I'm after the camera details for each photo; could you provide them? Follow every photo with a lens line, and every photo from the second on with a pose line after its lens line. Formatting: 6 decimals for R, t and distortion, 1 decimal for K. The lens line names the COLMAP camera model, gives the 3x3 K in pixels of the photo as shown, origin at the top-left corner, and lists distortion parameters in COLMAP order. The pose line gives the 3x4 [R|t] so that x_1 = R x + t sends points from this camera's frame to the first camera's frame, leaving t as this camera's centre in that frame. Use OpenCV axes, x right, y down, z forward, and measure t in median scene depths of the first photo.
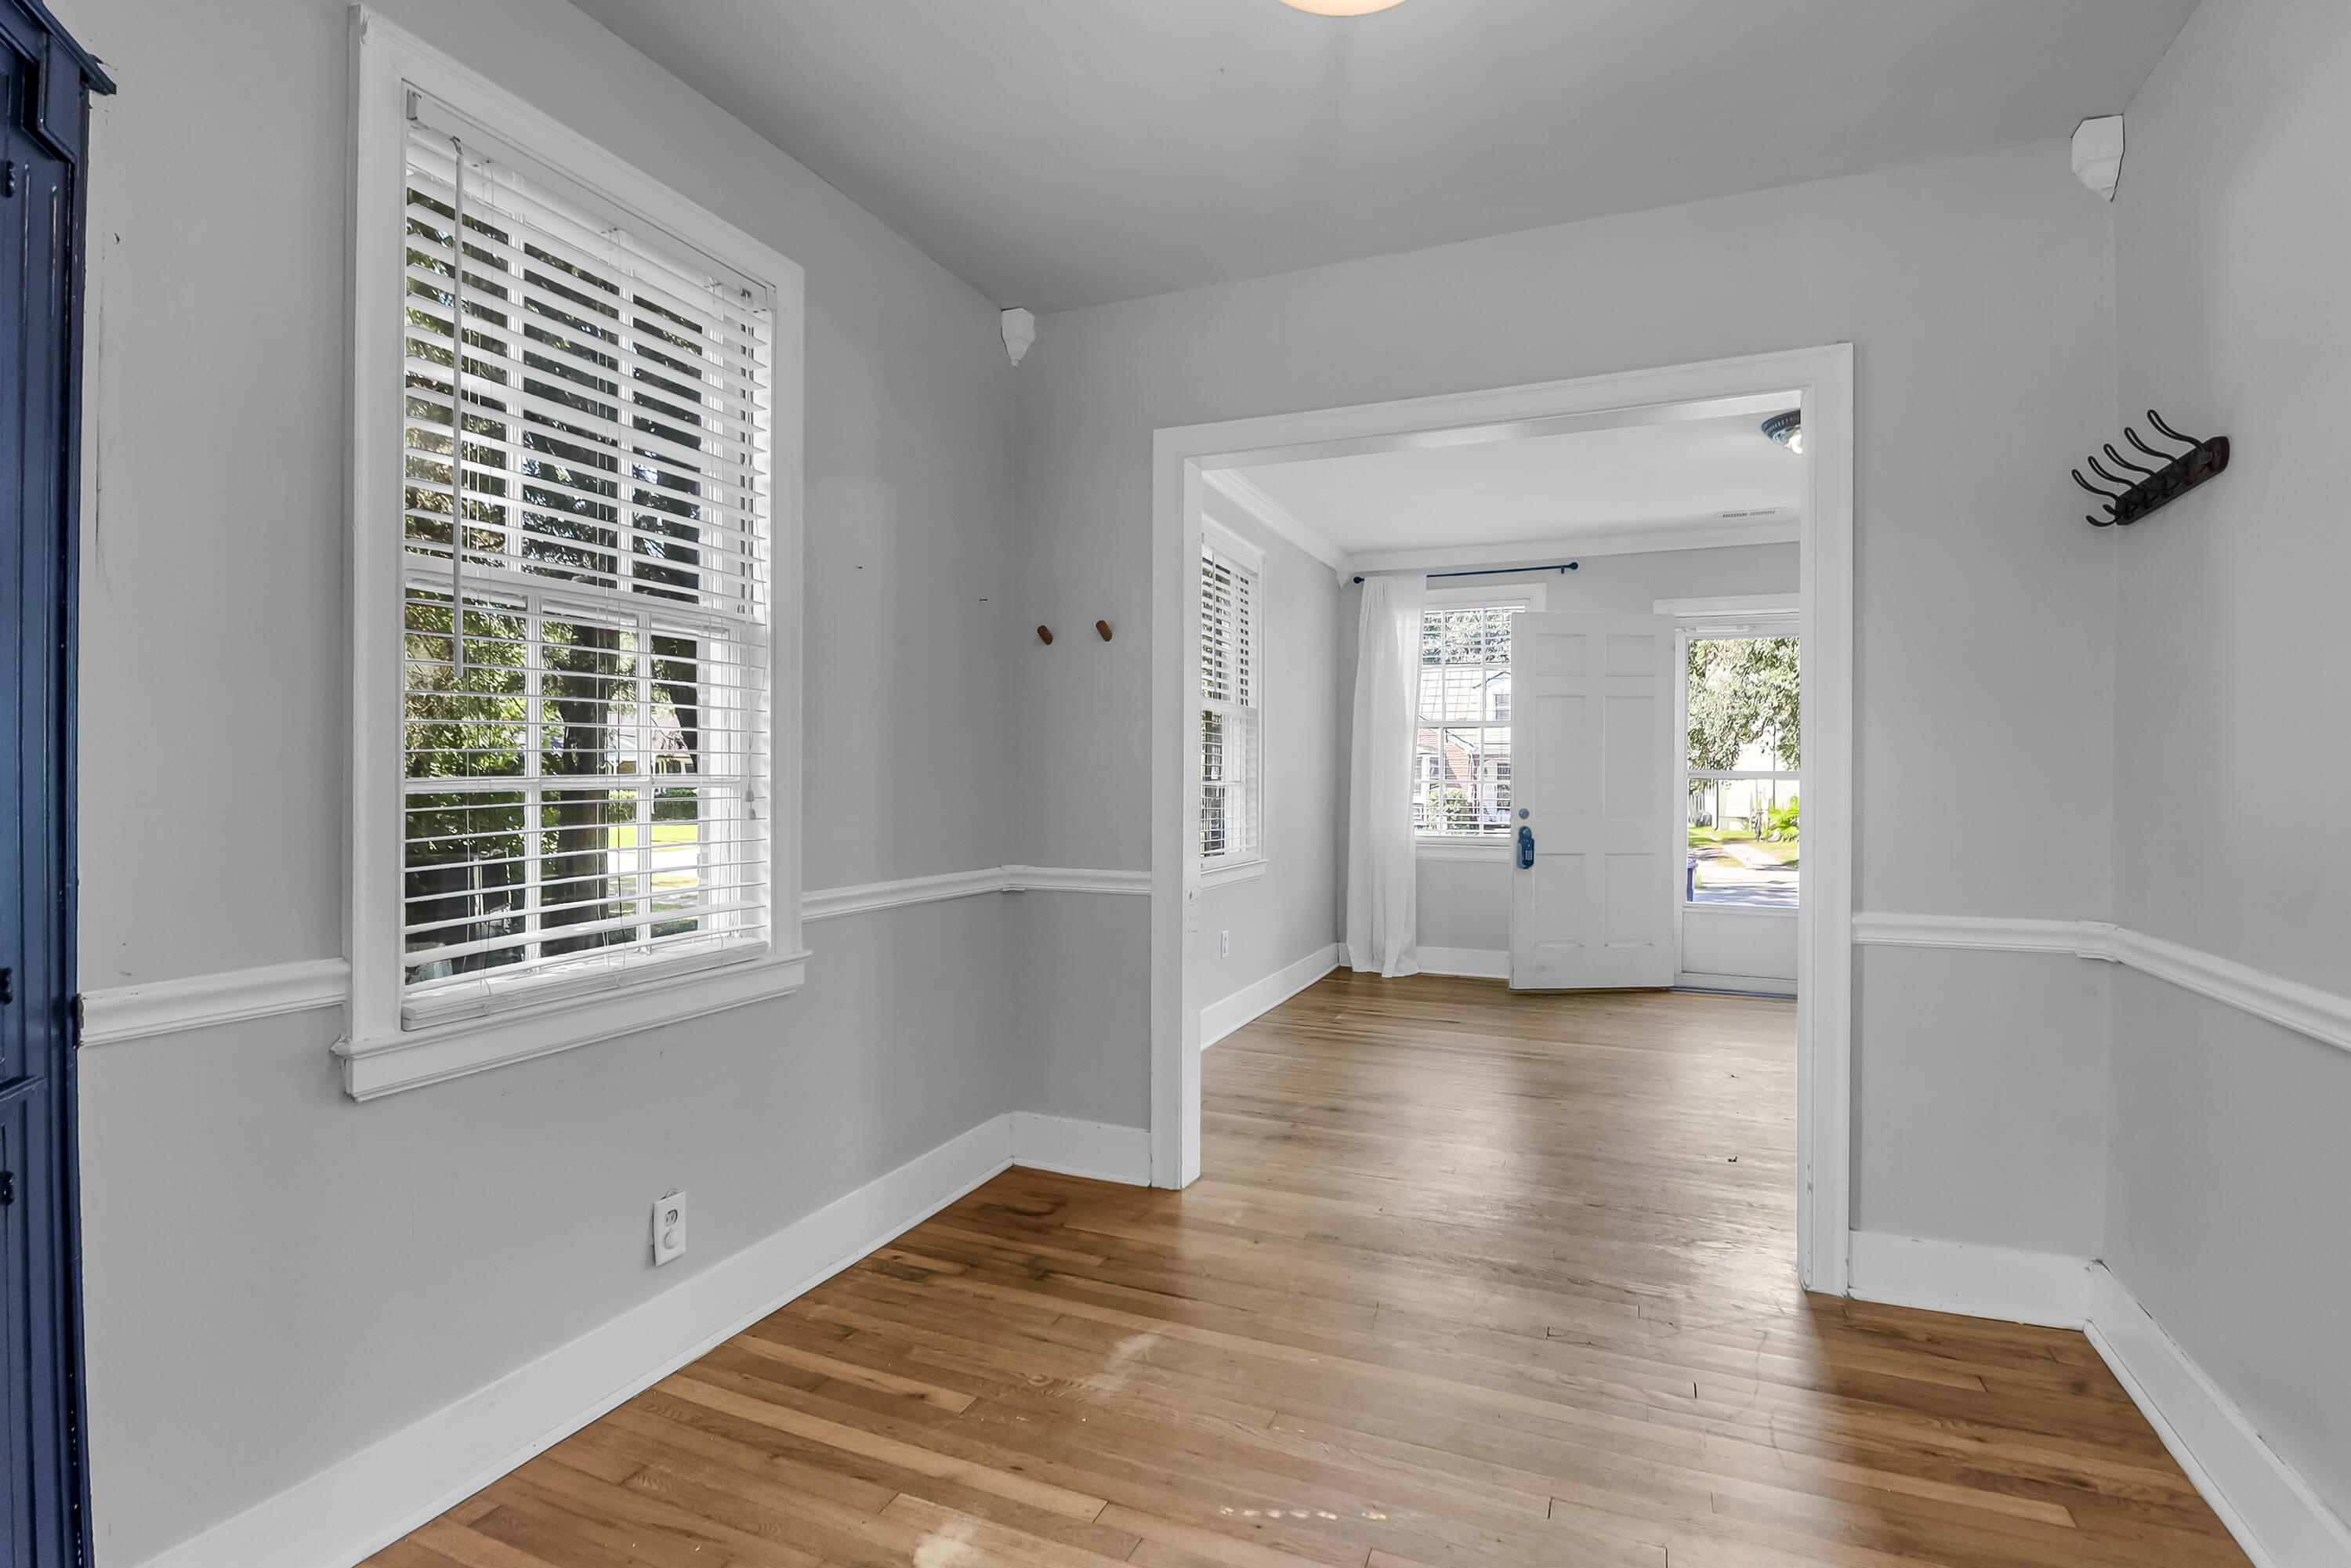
lens RADIAL K [[1113.3, 0, 1177.9], [0, 1113.3, 790.0], [0, 0, 1]] dist [0.004444, 0.000651]
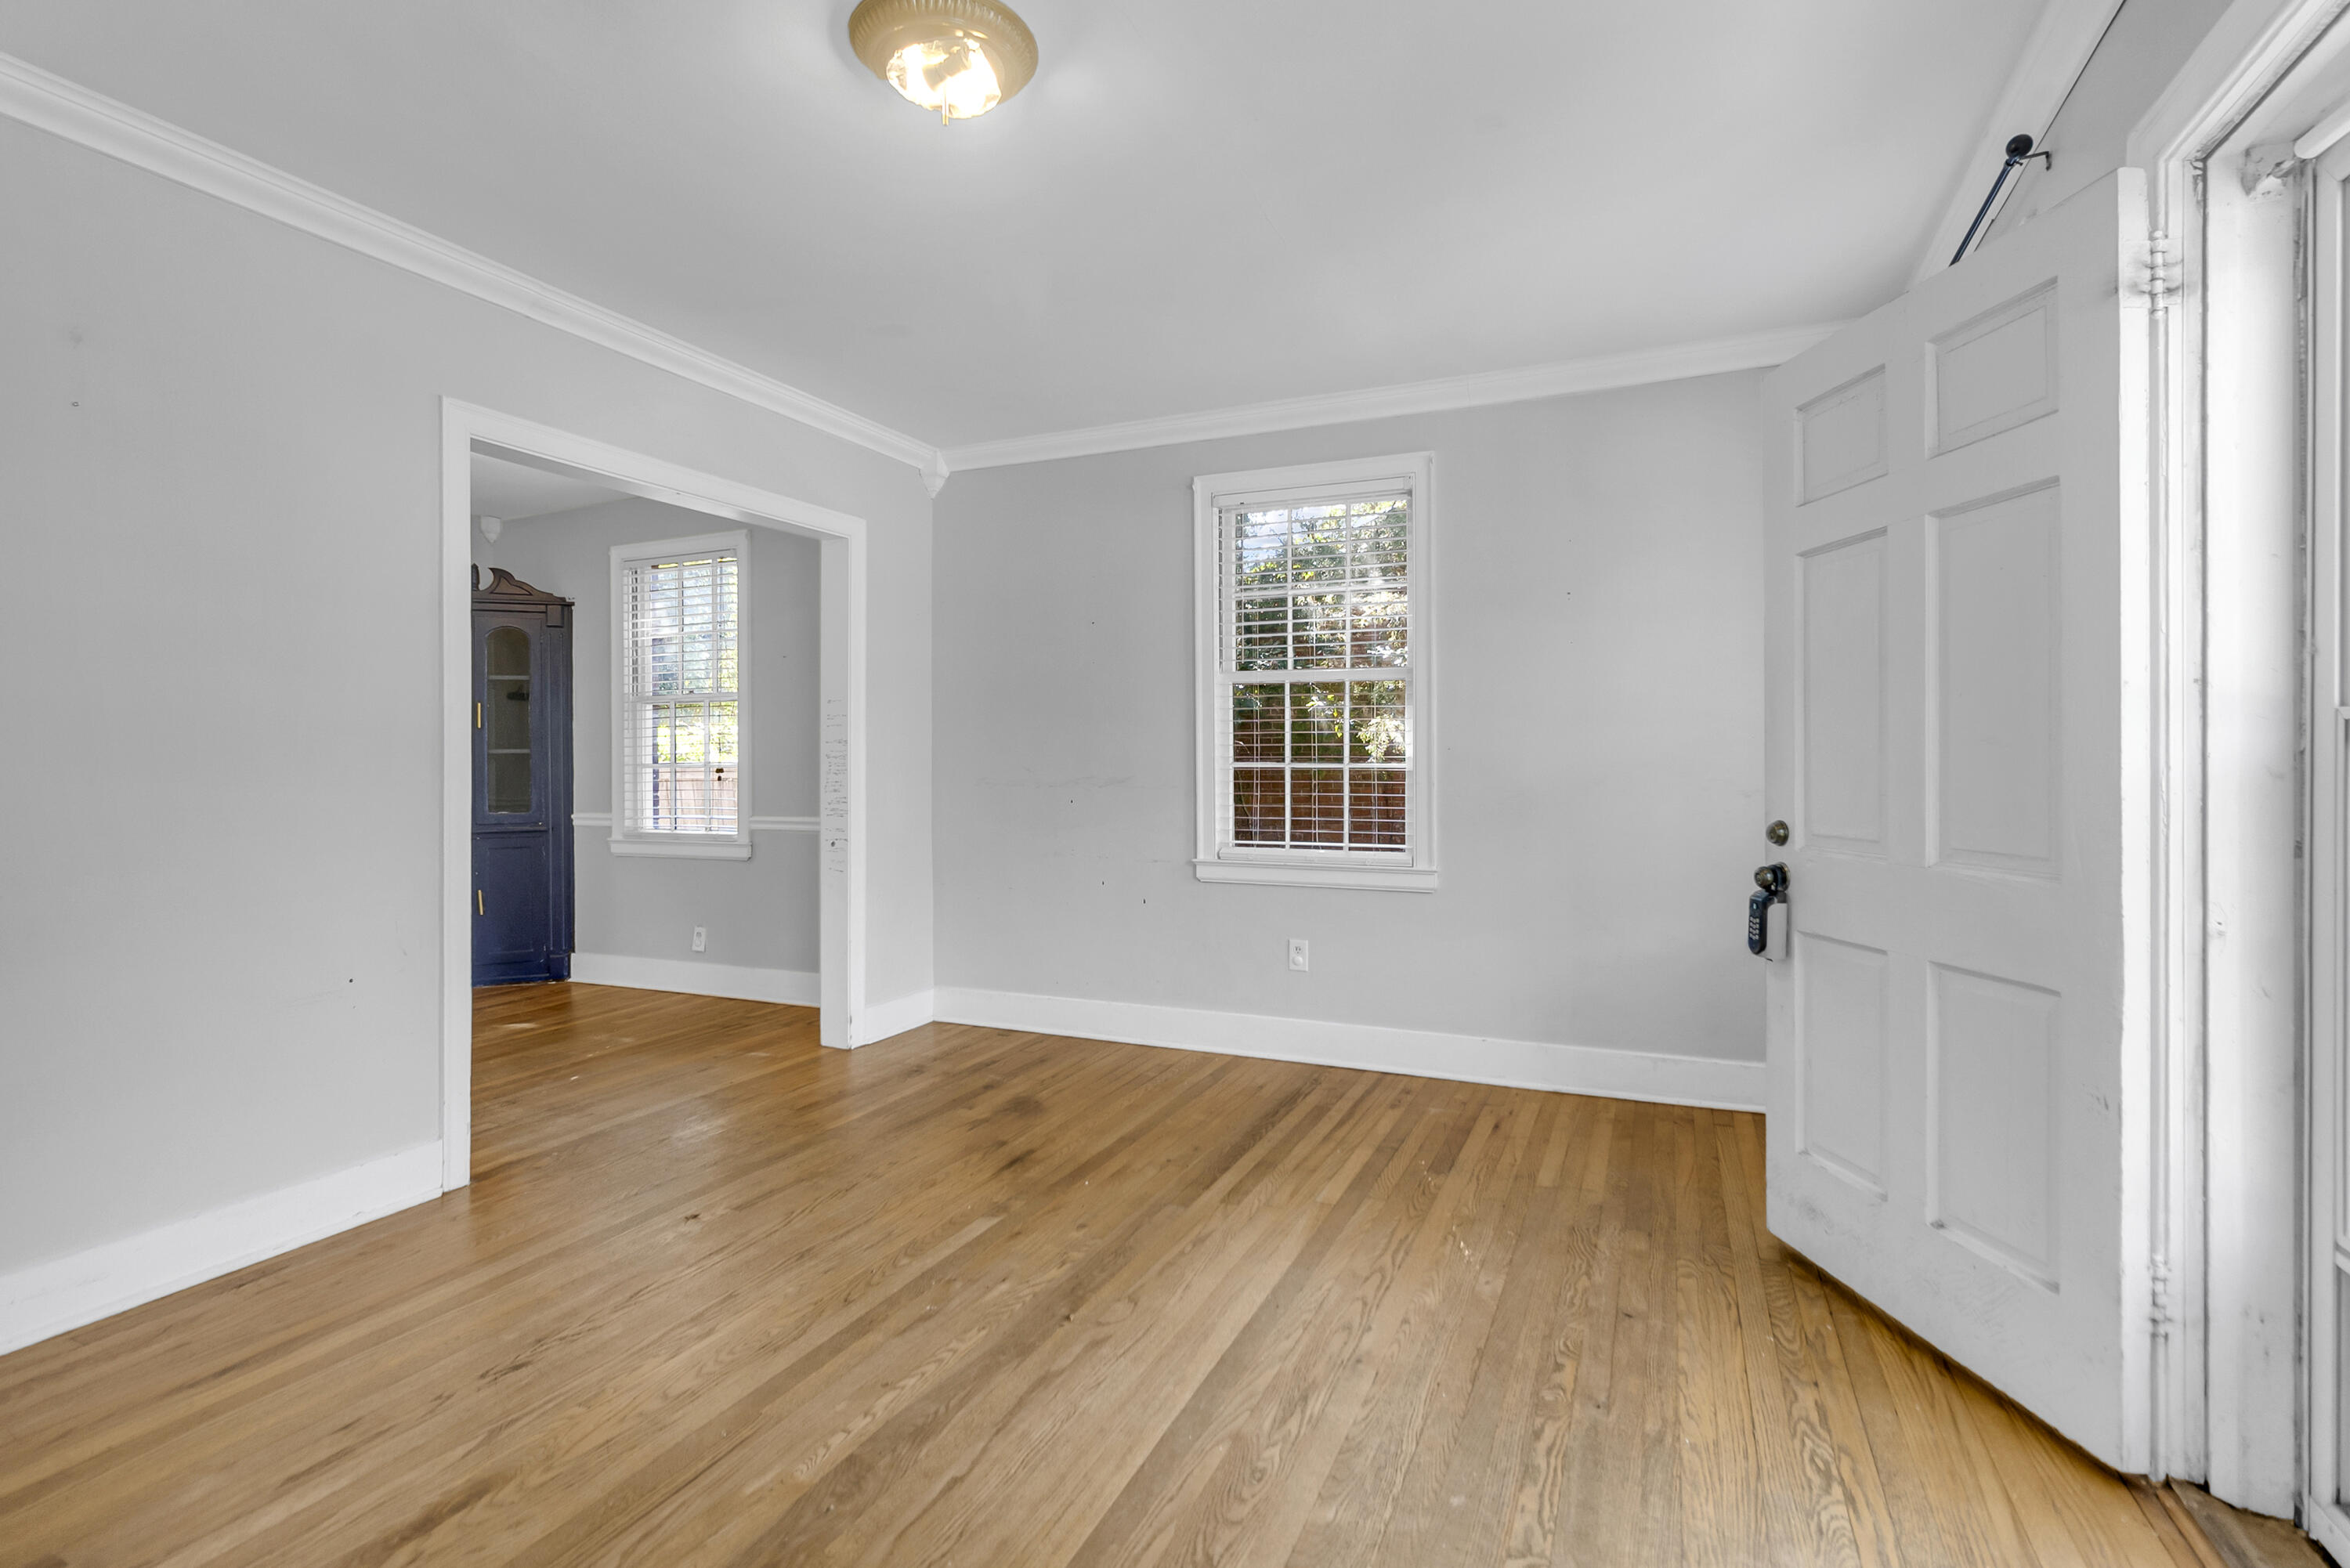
lens RADIAL K [[1107.2, 0, 1173.9], [0, 1107.2, 765.1], [0, 0, 1]] dist [0.002794, 0.000057]
pose [[-0.023714, -0.001260, -0.999718, 0.744875], [-0.004038, 0.999991, -0.001165, -0.003355], [0.999711, 0.004009, -0.023719, 0.775663]]
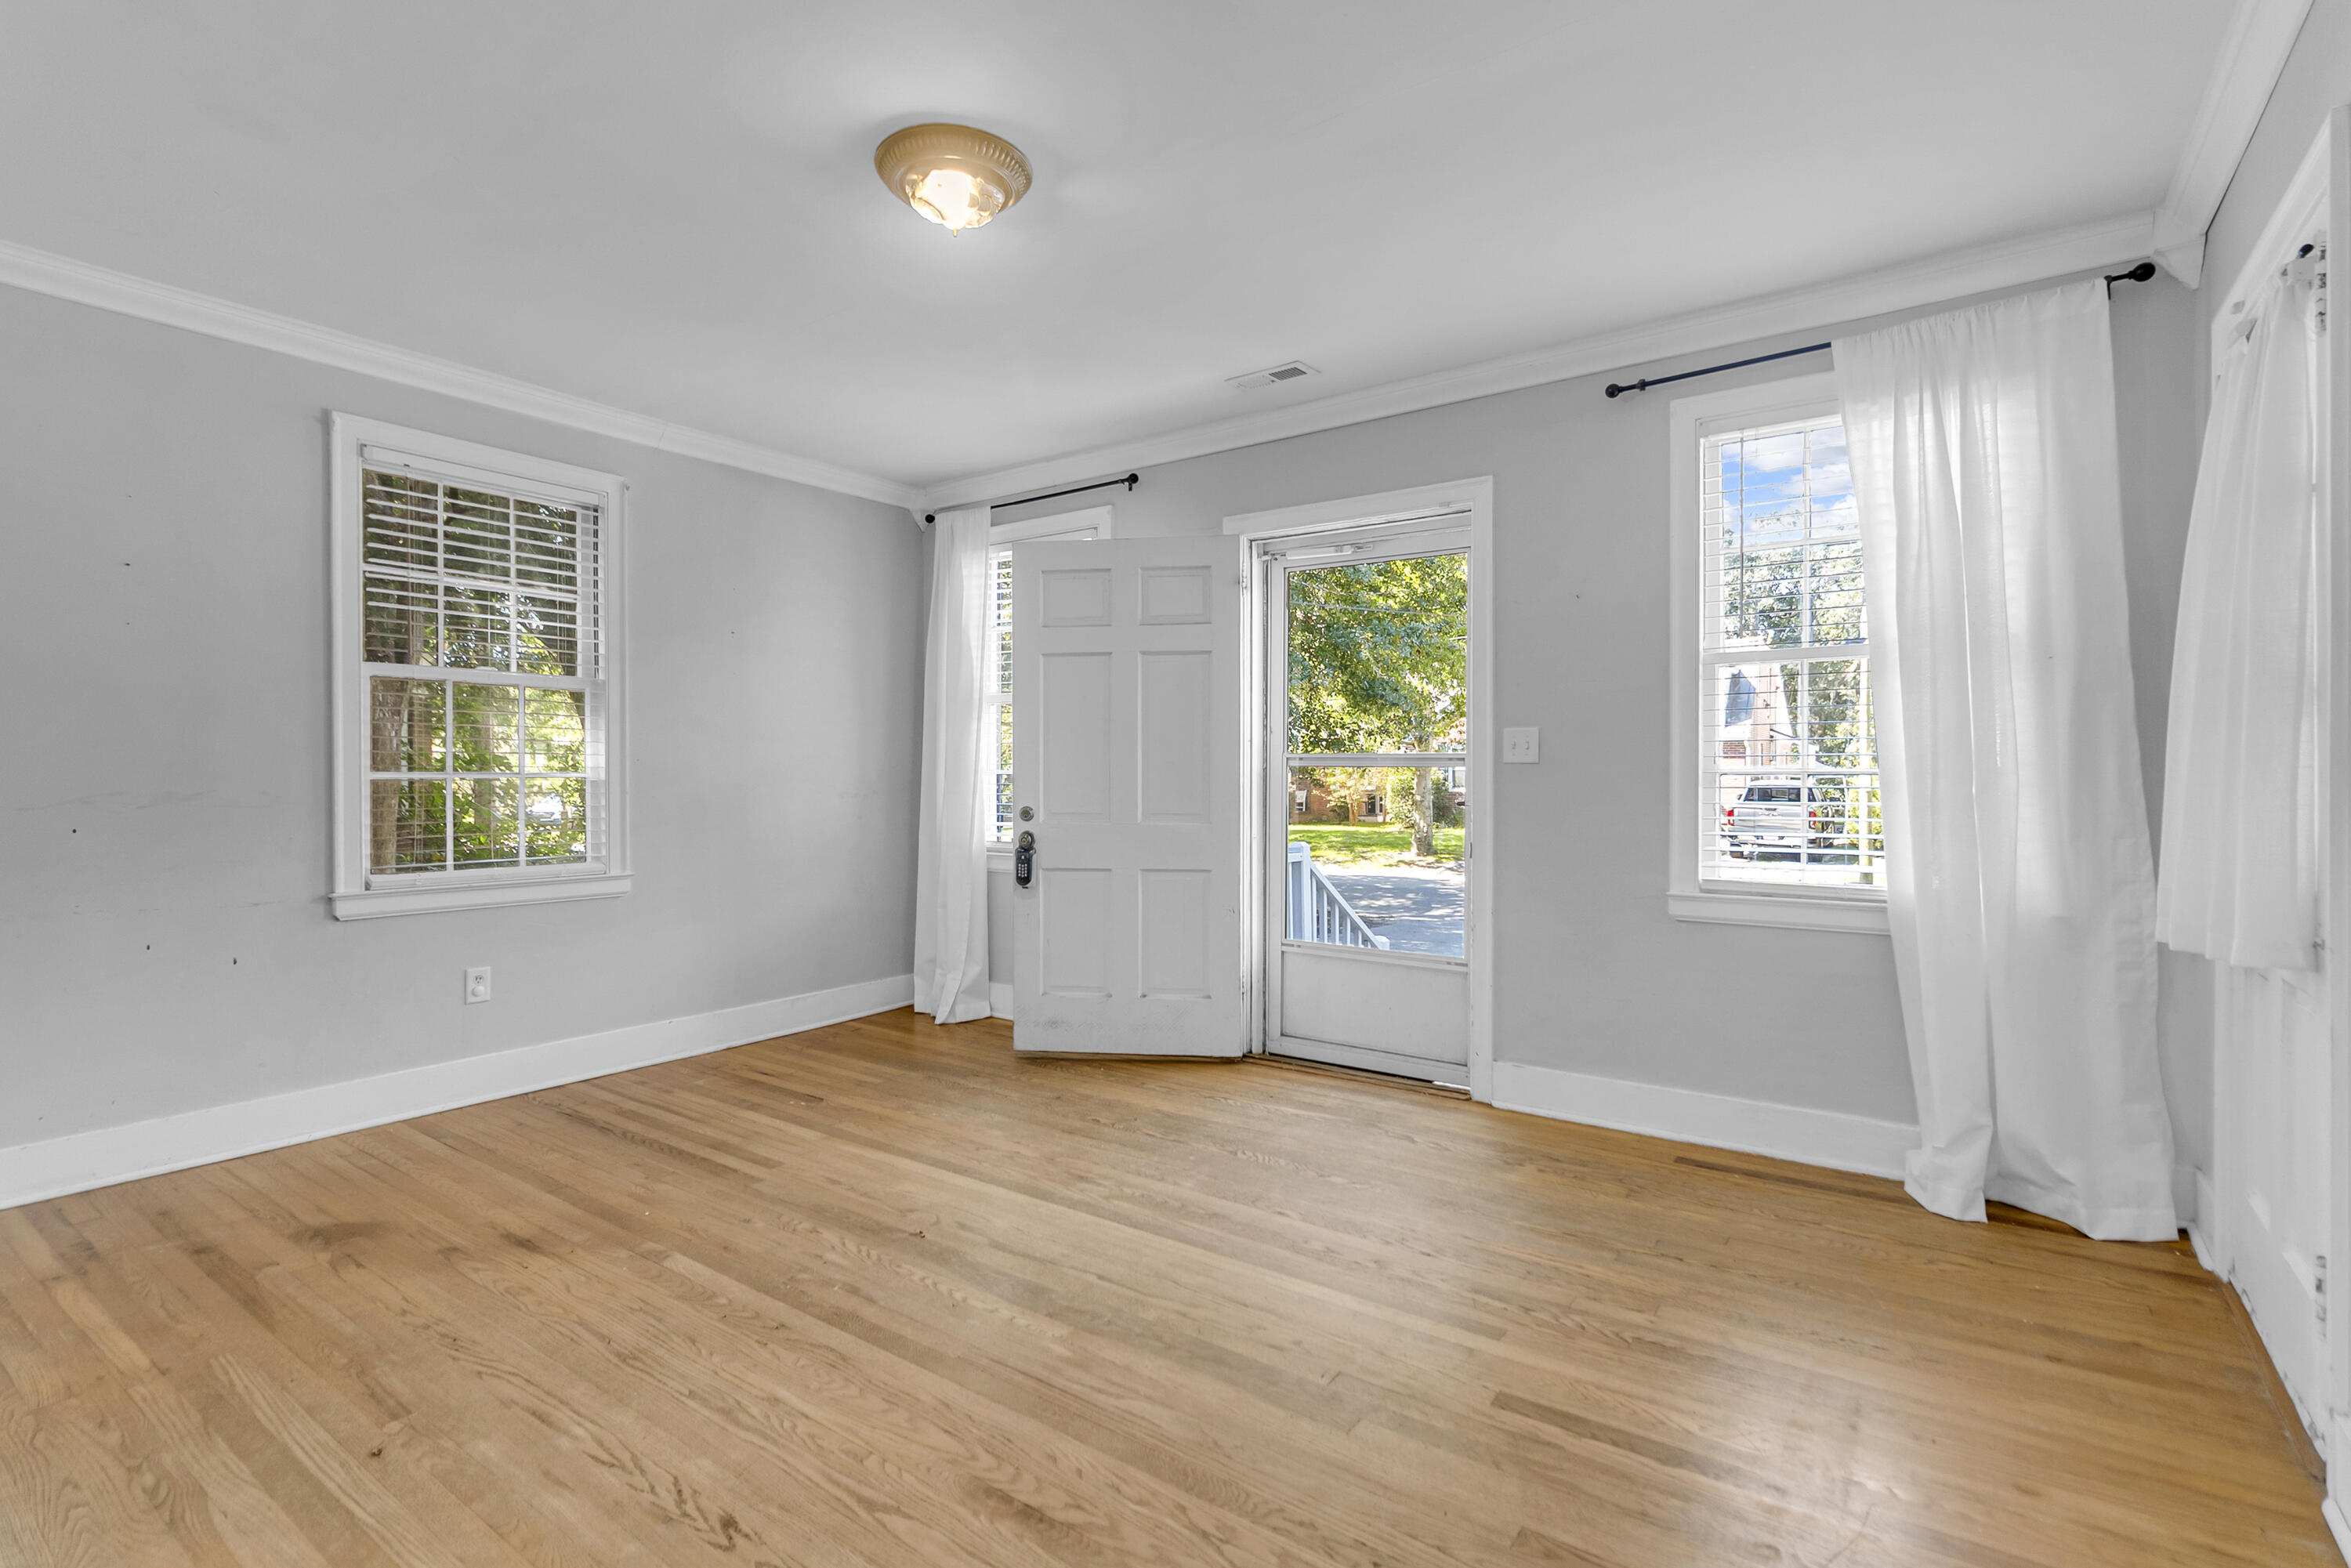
lens RADIAL K [[1092.5, 0, 1167.8], [0, 1092.5, 782.5], [0, 0, 1]] dist [0.001258, 0.000341]
pose [[0.972828, -0.002069, -0.231519, 0.569901], [0.002299, 0.999997, 0.000723, -0.000199], [0.231516, -0.001235, 0.972830, 0.313284]]
